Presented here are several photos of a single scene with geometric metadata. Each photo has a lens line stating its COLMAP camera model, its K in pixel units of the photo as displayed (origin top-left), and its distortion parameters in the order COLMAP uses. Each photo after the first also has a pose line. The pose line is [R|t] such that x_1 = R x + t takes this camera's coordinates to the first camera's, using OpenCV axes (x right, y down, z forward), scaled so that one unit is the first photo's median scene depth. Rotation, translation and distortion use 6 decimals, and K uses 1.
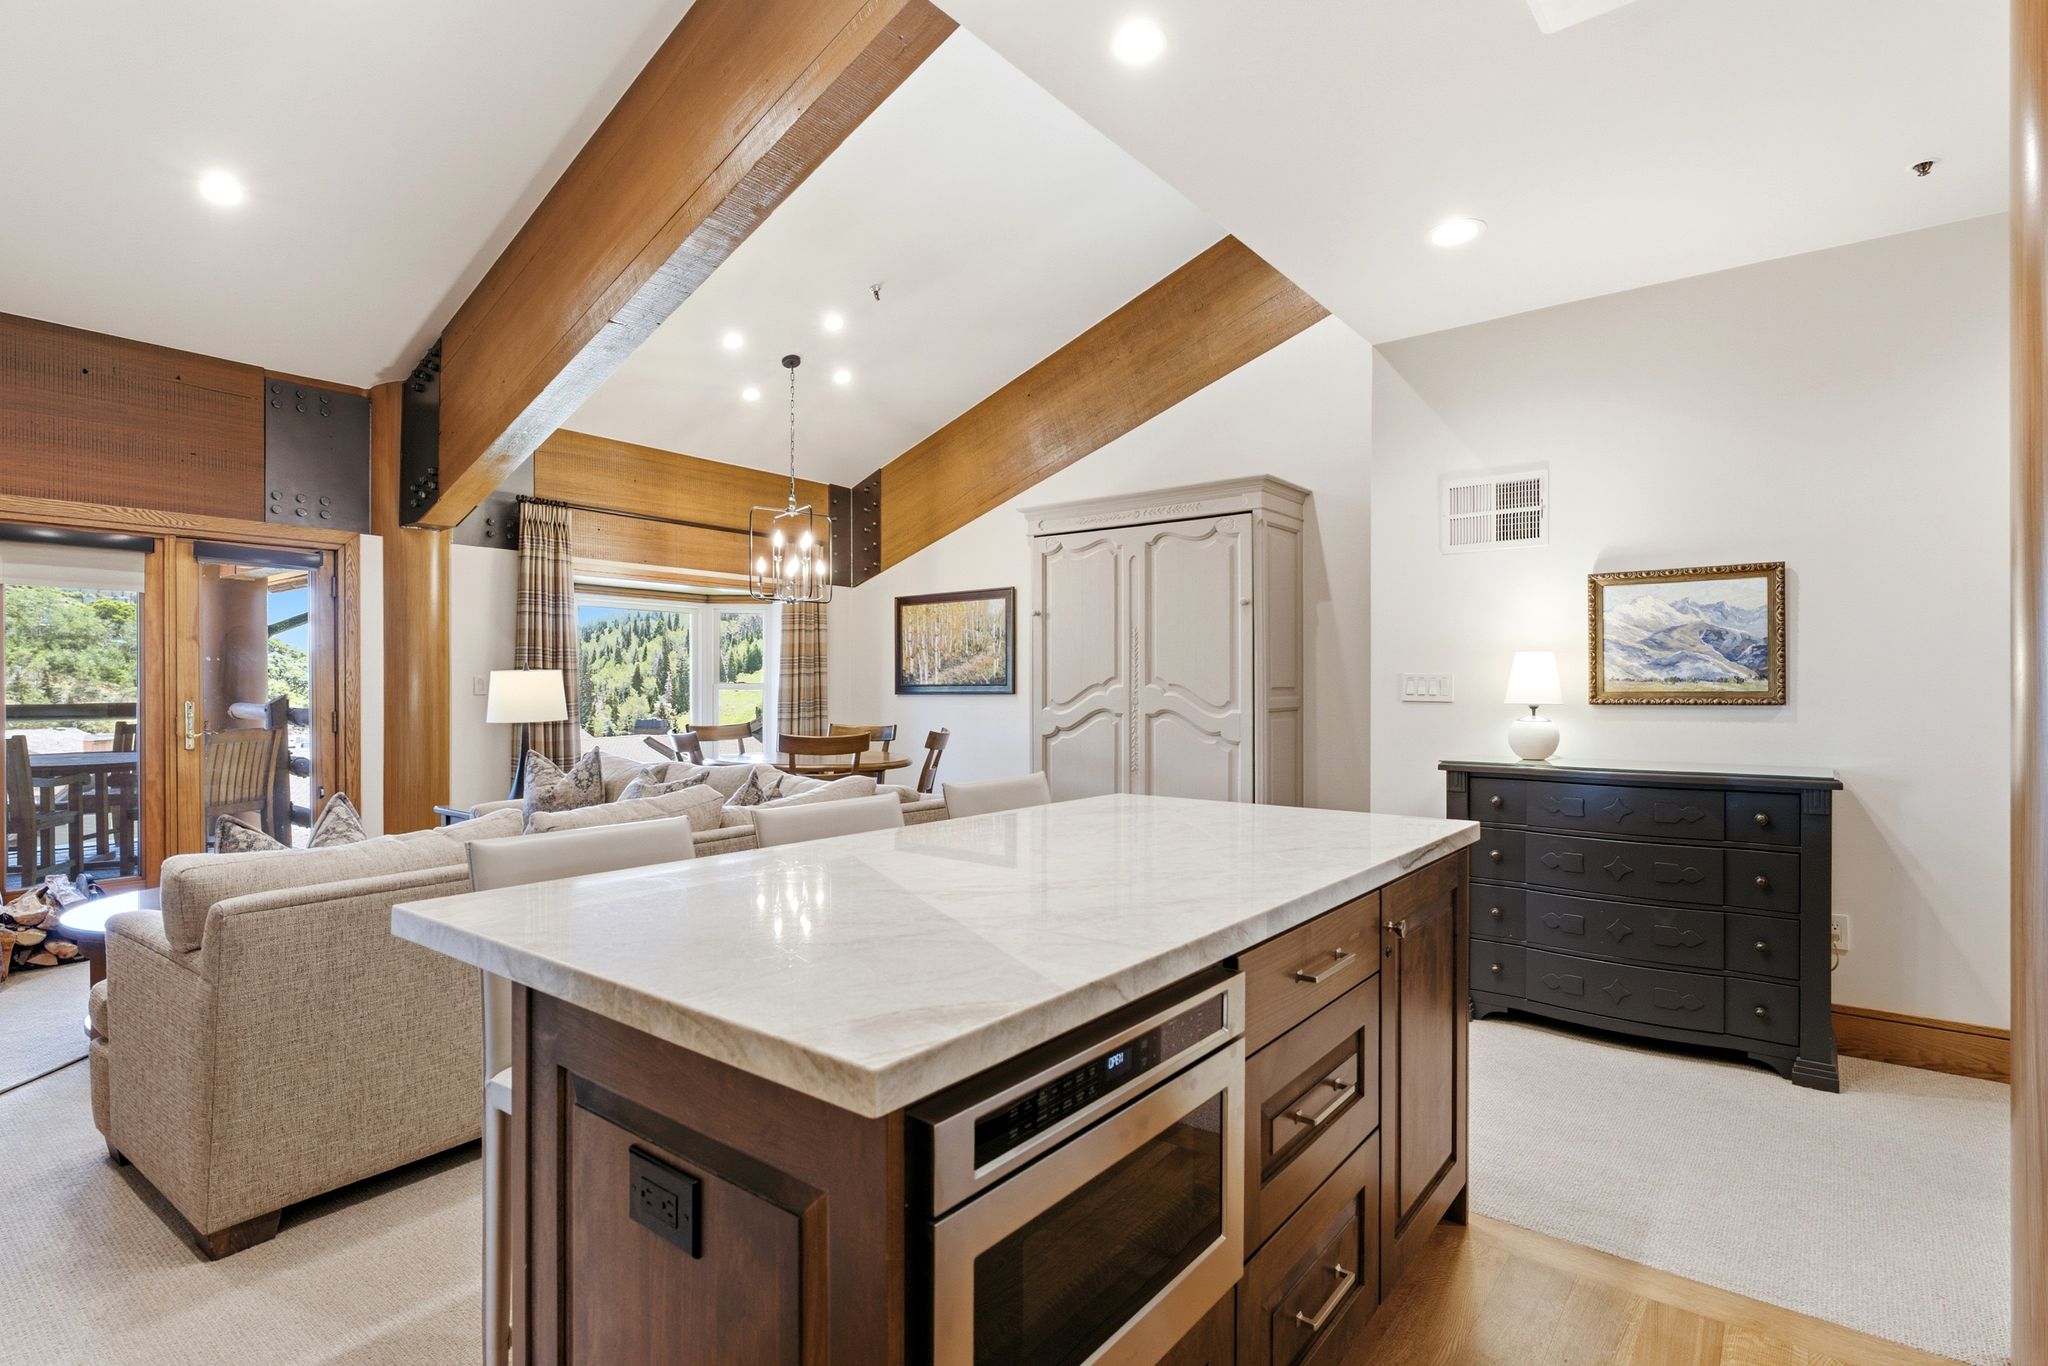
lens RADIAL K [[1006.3, 0, 1027.1], [0, 1006.3, 690.1], [0, 0, 1]] dist [0.006006, -0.003172]
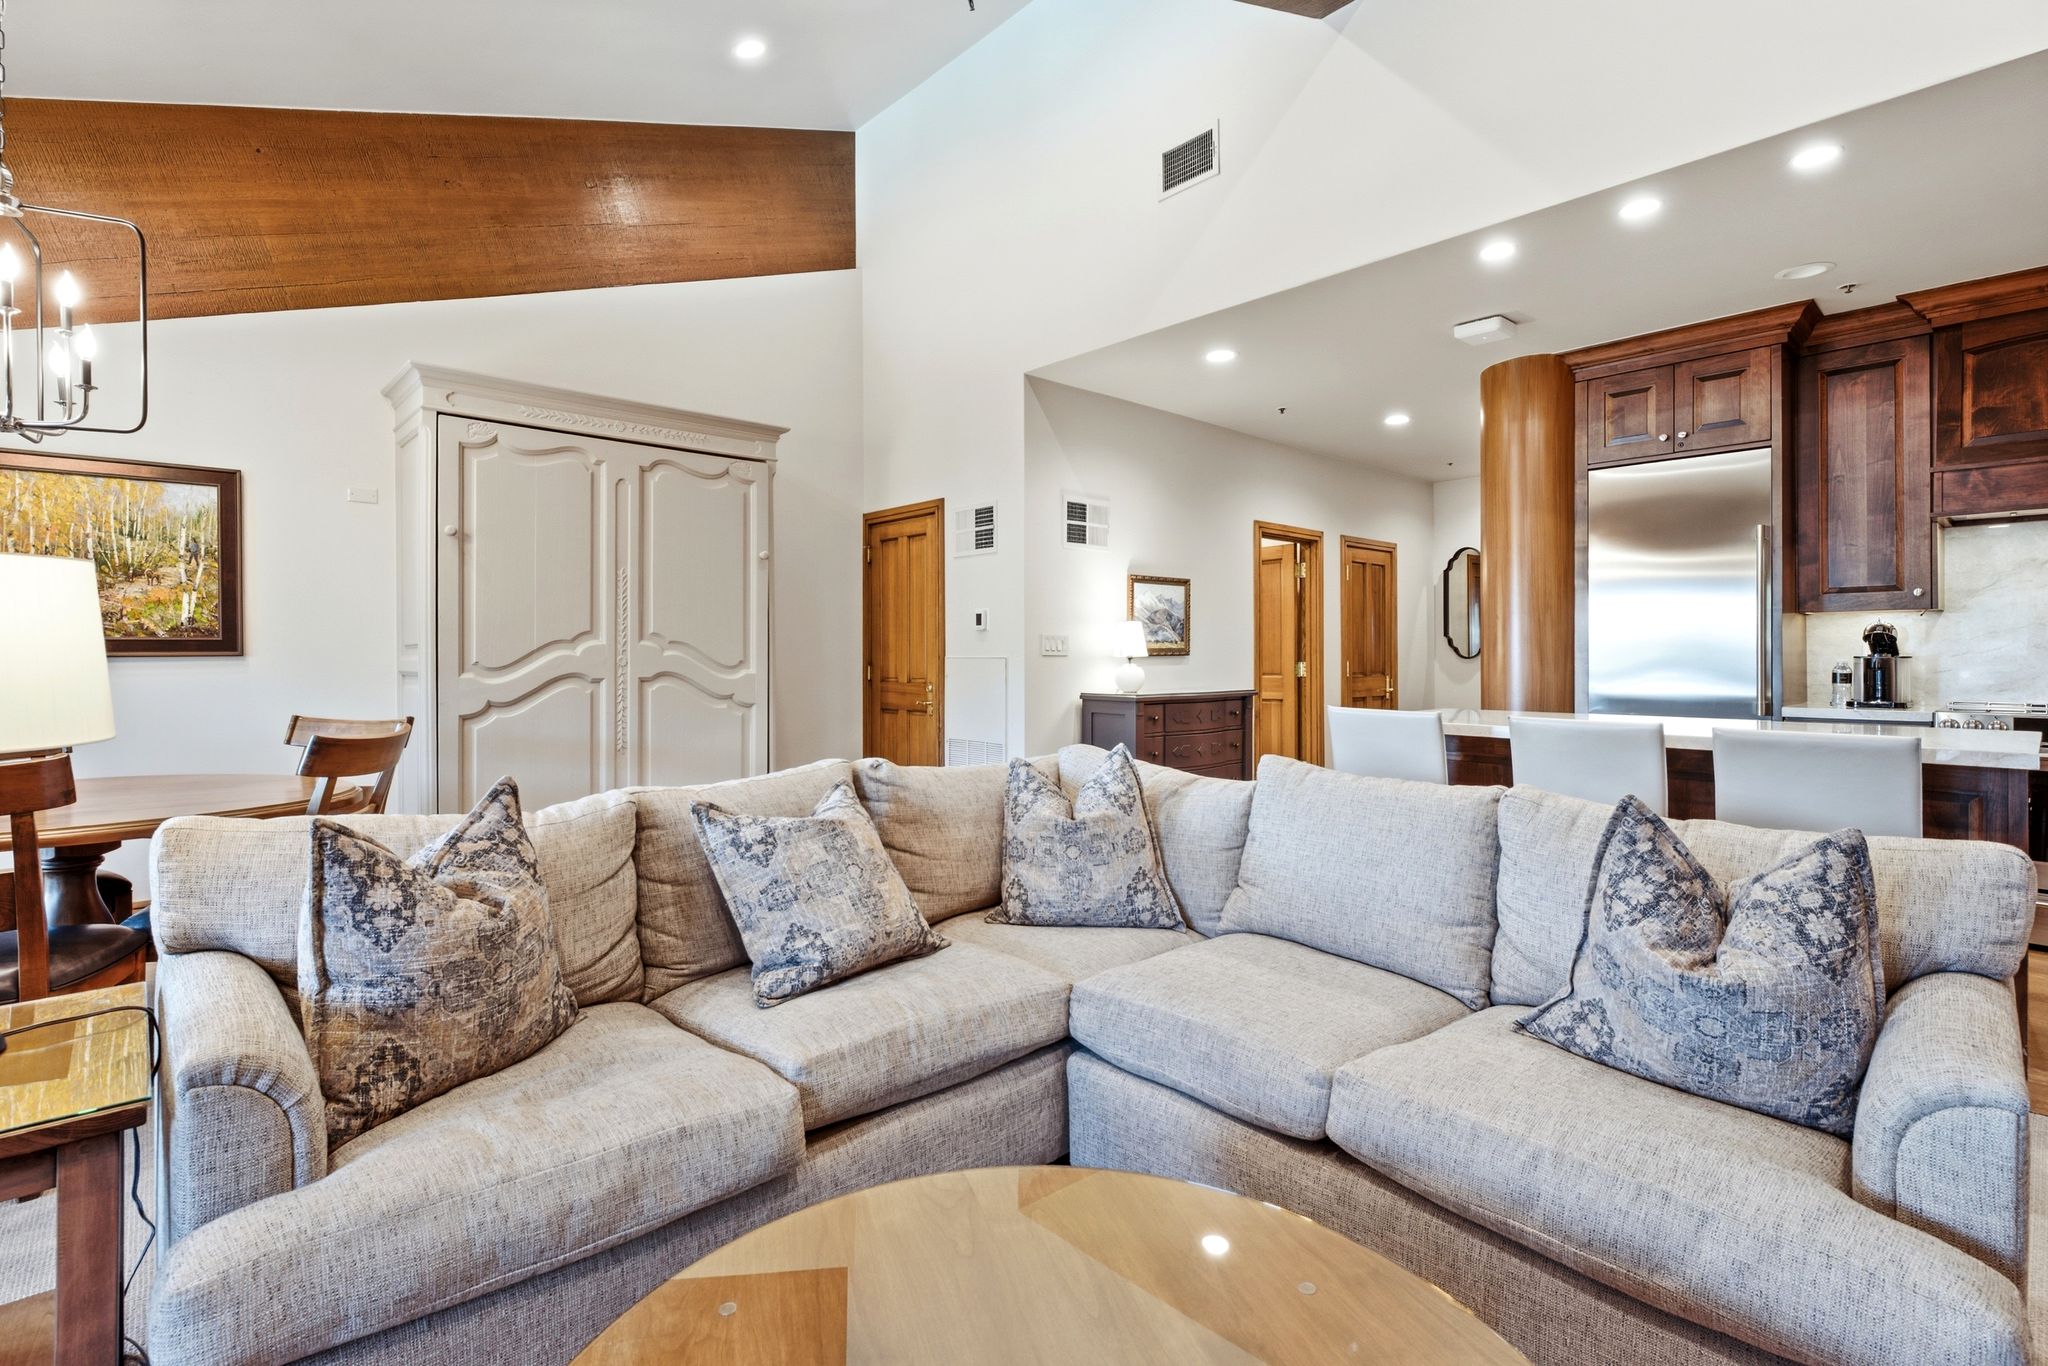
lens RADIAL K [[950.8, 0, 1027.1], [0, 950.8, 659.8], [0, 0, 1]] dist [0.003203, -0.000713]
pose [[0.159973, -0.005373, 0.987107, -0.619525], [0.005625, 0.999974, 0.004531, 0.007967], [-0.987105, 0.004828, 0.159999, 0.600446]]
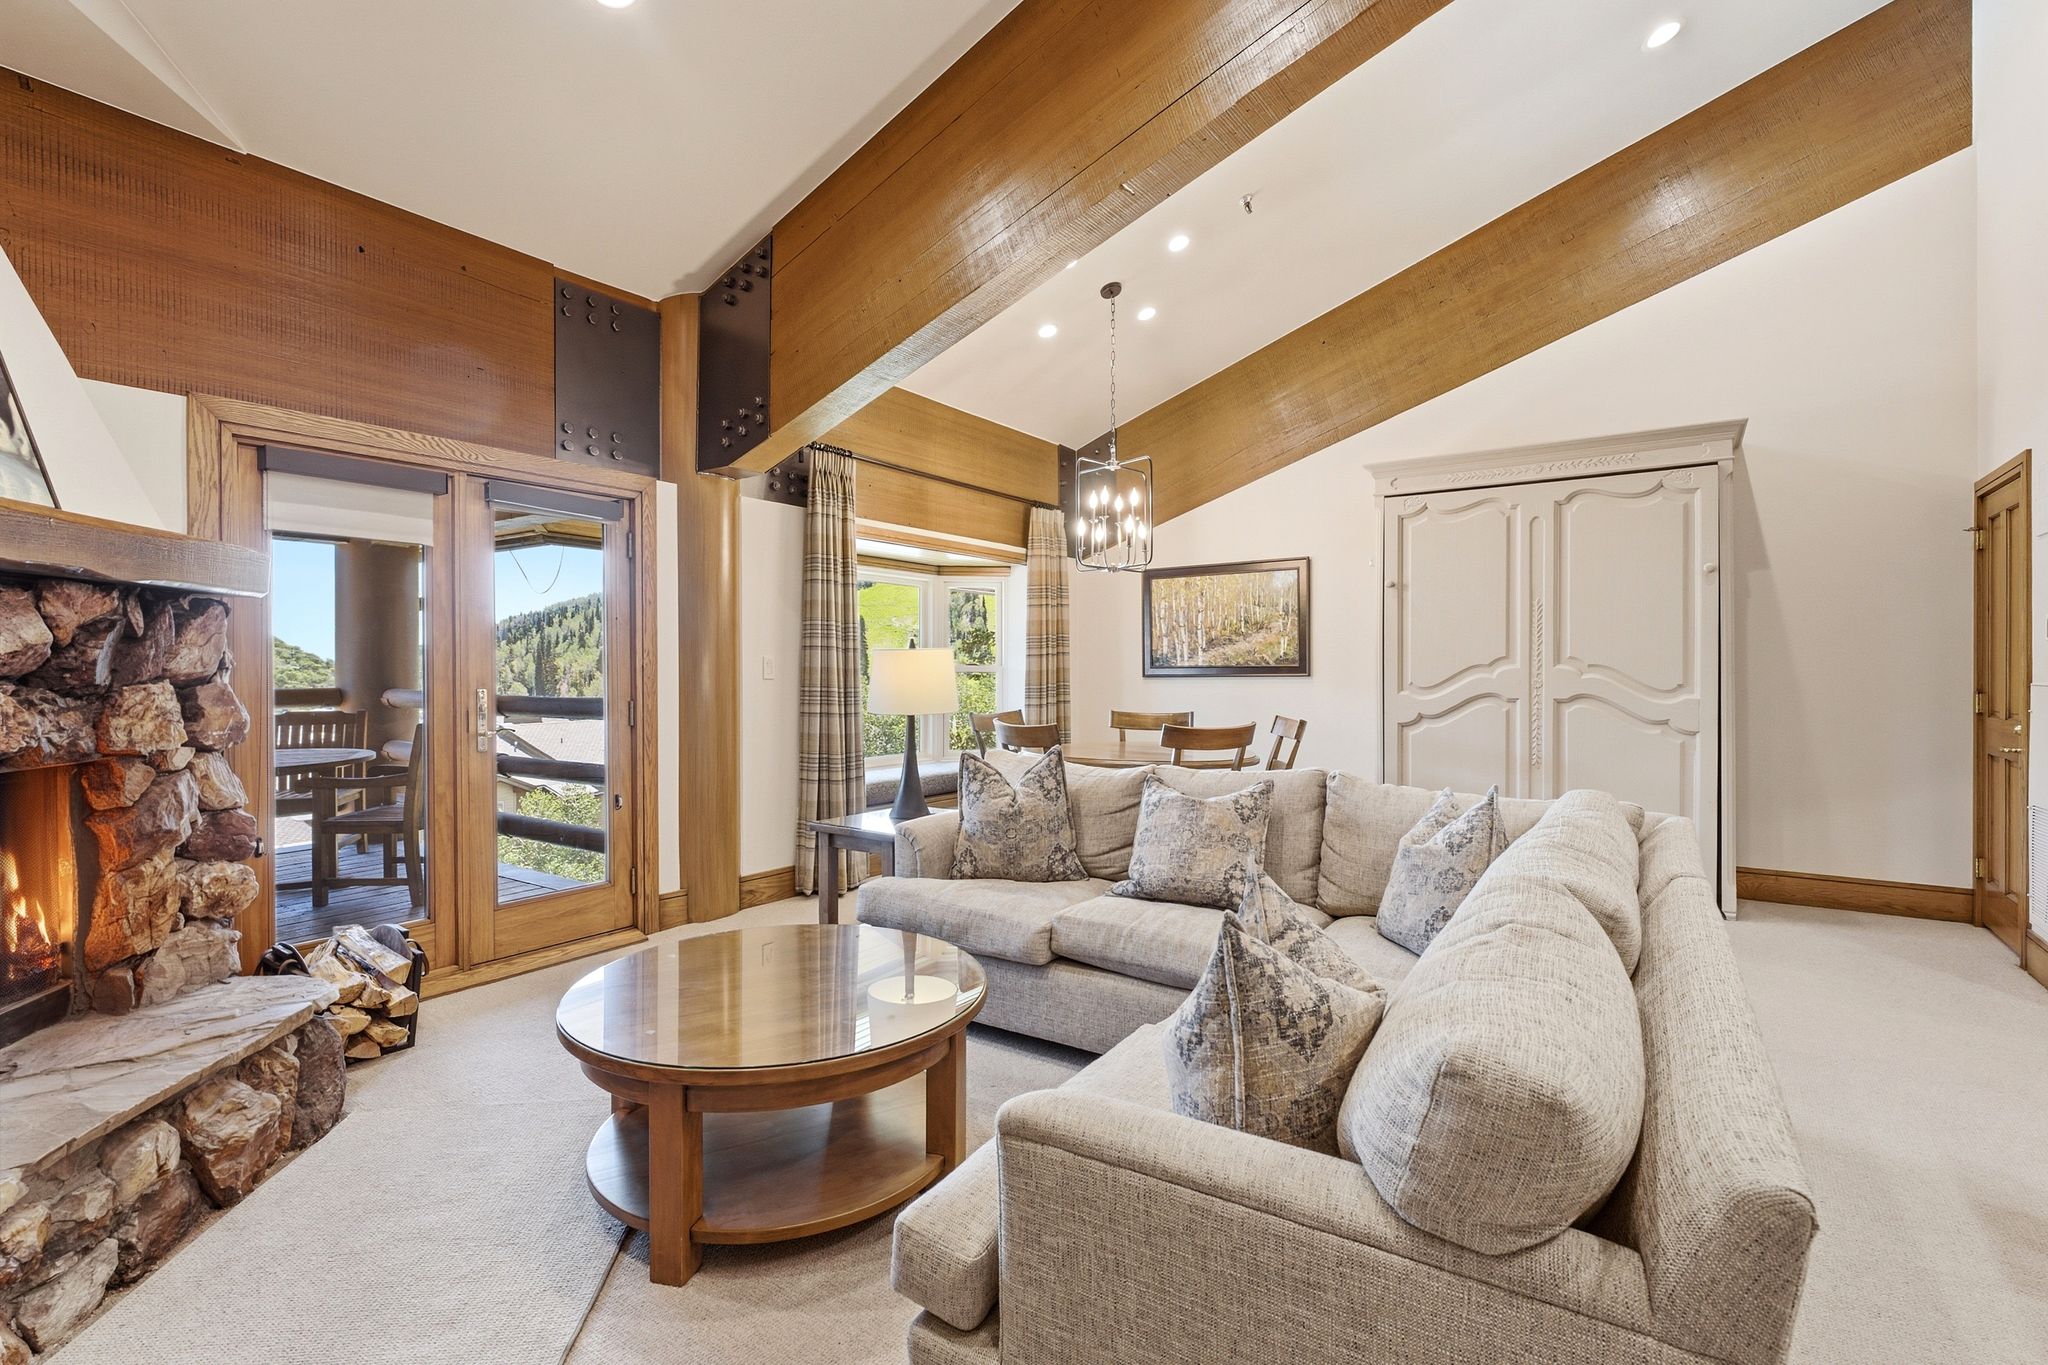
lens RADIAL K [[950.8, 0, 1022.9], [0, 950.8, 673.2], [0, 0, 1]] dist [0.003203, -0.000713]
pose [[0.998270, -0.002307, 0.058743, -0.407098], [0.002248, 0.999997, 0.001060, -0.000569], [-0.058746, -0.000926, 0.998273, 0.221322]]
